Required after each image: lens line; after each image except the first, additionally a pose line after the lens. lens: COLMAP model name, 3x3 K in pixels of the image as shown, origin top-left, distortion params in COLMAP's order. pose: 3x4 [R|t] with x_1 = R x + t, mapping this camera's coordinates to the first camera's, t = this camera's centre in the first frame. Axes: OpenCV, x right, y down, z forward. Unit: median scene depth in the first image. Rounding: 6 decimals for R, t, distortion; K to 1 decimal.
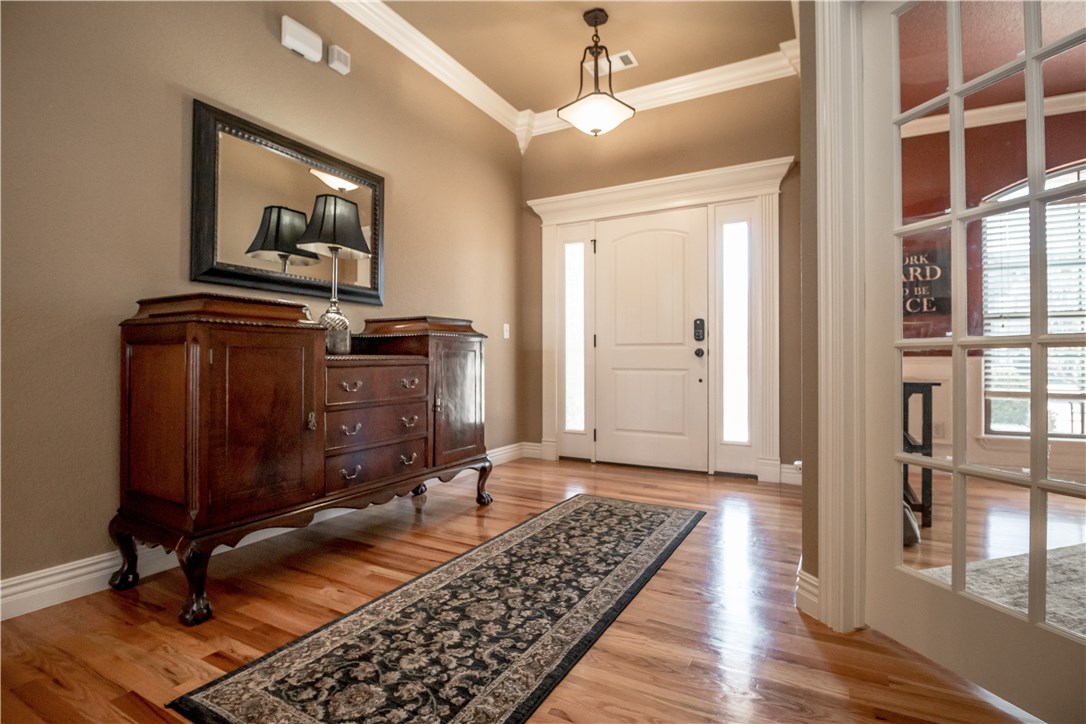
lens RADIAL K [[505.0, 0, 544.9], [0, 505.0, 356.1], [0, 0, 1]] dist [-0.004920, -0.010730]
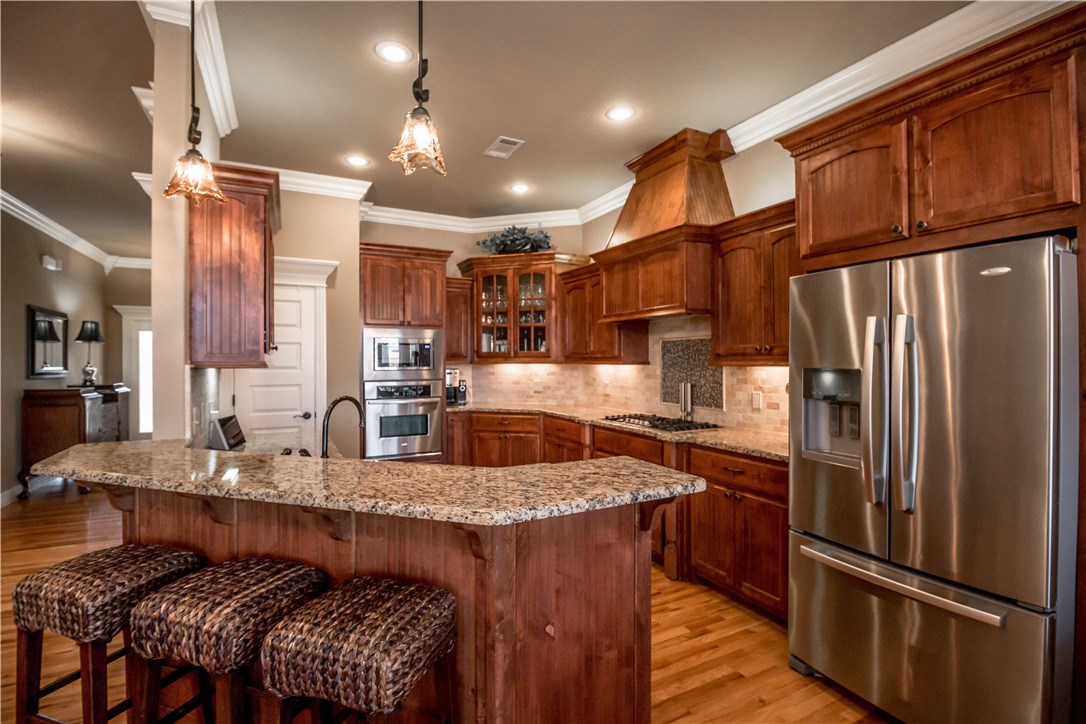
lens RADIAL K [[505.0, 0, 534.8], [0, 505.0, 362.6], [0, 0, 1]] dist [-0.004920, -0.010730]
pose [[0.566980, -0.006040, 0.823709, -0.642351], [-0.002993, 0.999951, 0.009393, -0.129713], [-0.823726, -0.007791, 0.566935, -1.205299]]
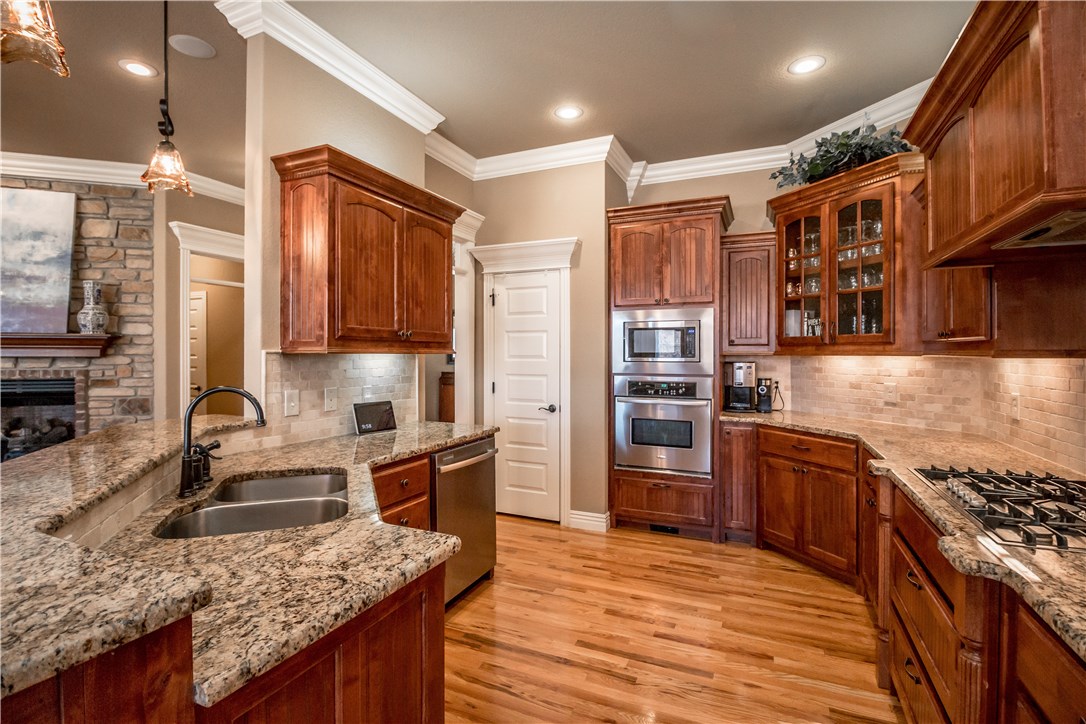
lens RADIAL K [[505.0, 0, 537.2], [0, 505.0, 357.4], [0, 0, 1]] dist [-0.004920, -0.010730]
pose [[0.997205, 0.001243, 0.074707, -0.173555], [-0.002368, 0.999885, 0.014970, -0.122035], [-0.074680, -0.015105, 0.997093, -1.193406]]
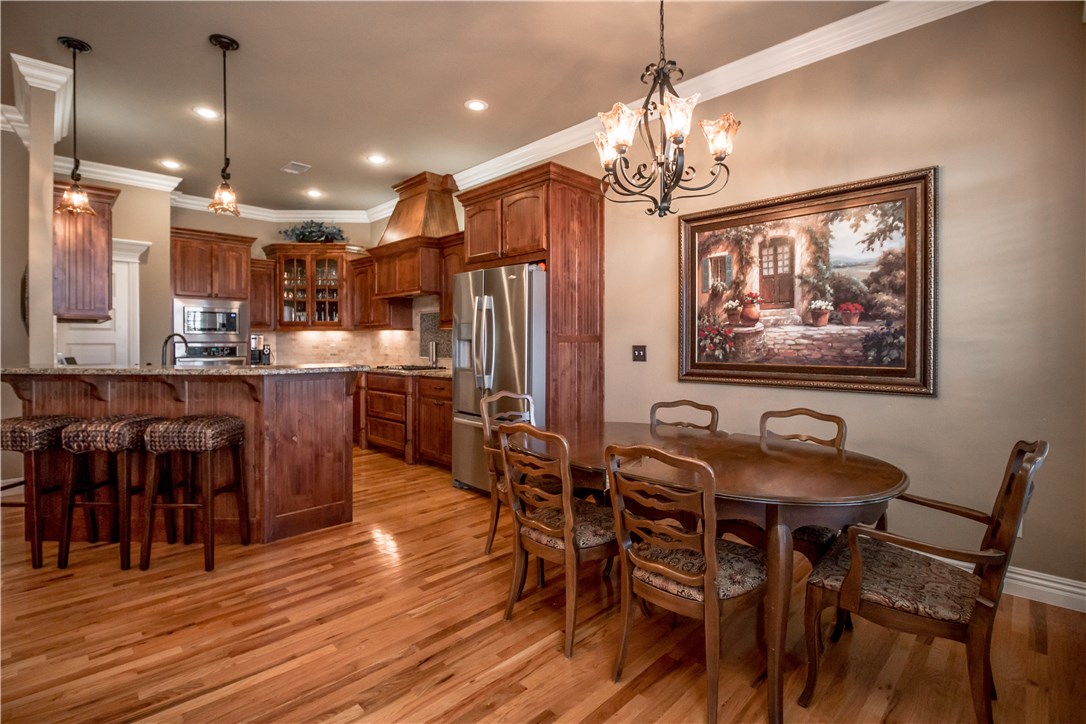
lens RADIAL K [[505.0, 0, 529.4], [0, 505.0, 349.2], [0, 0, 1]] dist [-0.004920, -0.010730]
pose [[0.283659, -0.012159, 0.958848, -0.935435], [-0.008503, 0.999848, 0.015195, -0.089349], [-0.958888, -0.012463, 0.283512, -1.528943]]
